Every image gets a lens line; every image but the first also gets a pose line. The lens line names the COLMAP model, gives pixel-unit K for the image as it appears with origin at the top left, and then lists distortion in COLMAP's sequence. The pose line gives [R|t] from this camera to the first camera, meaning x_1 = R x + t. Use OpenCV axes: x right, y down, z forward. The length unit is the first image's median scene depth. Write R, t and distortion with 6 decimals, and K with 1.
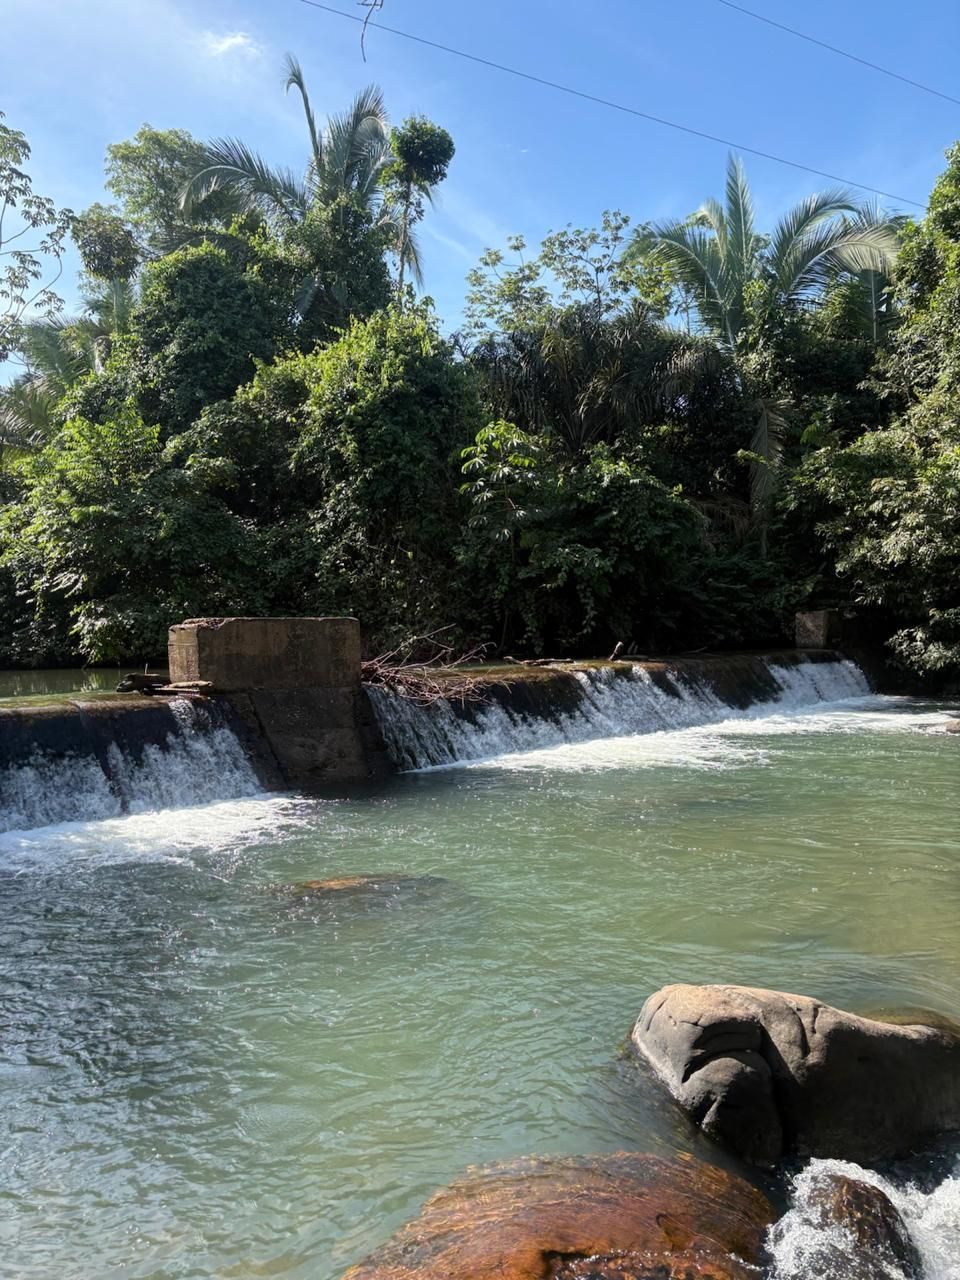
lens RADIAL K [[958.7, 0, 458.0], [0, 958.7, 630.8], [0, 0, 1]] dist [0.043876, -0.049068]
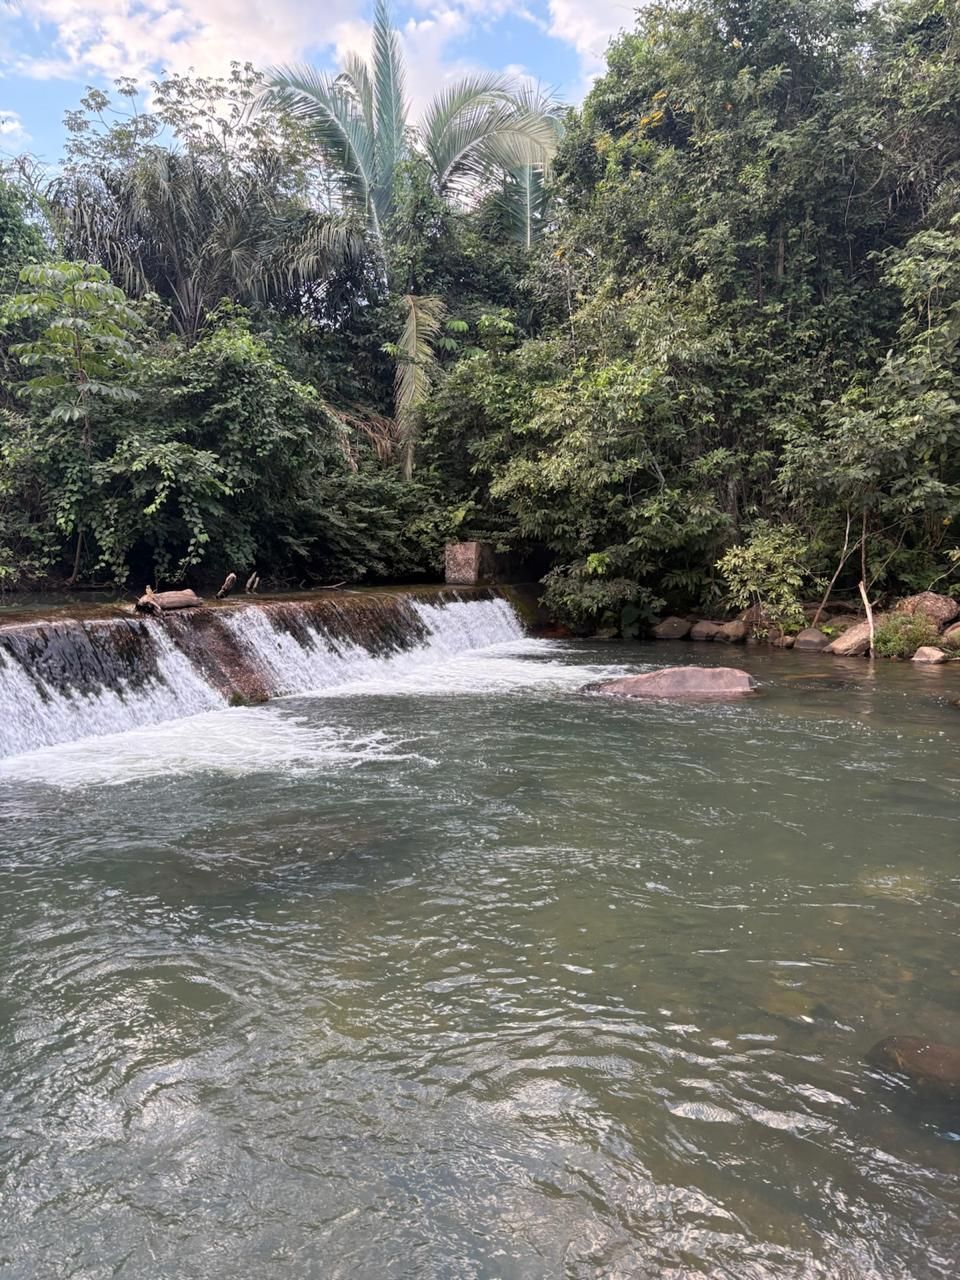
lens RADIAL K [[958.7, 0, 478.3], [0, 958.7, 636.3], [0, 0, 1]] dist [0.043876, -0.049068]
pose [[0.925685, -0.005935, 0.378250, 0.048324], [-0.023932, 0.996955, 0.074212, 0.000096], [-0.377538, -0.077750, 0.922724, 0.176540]]
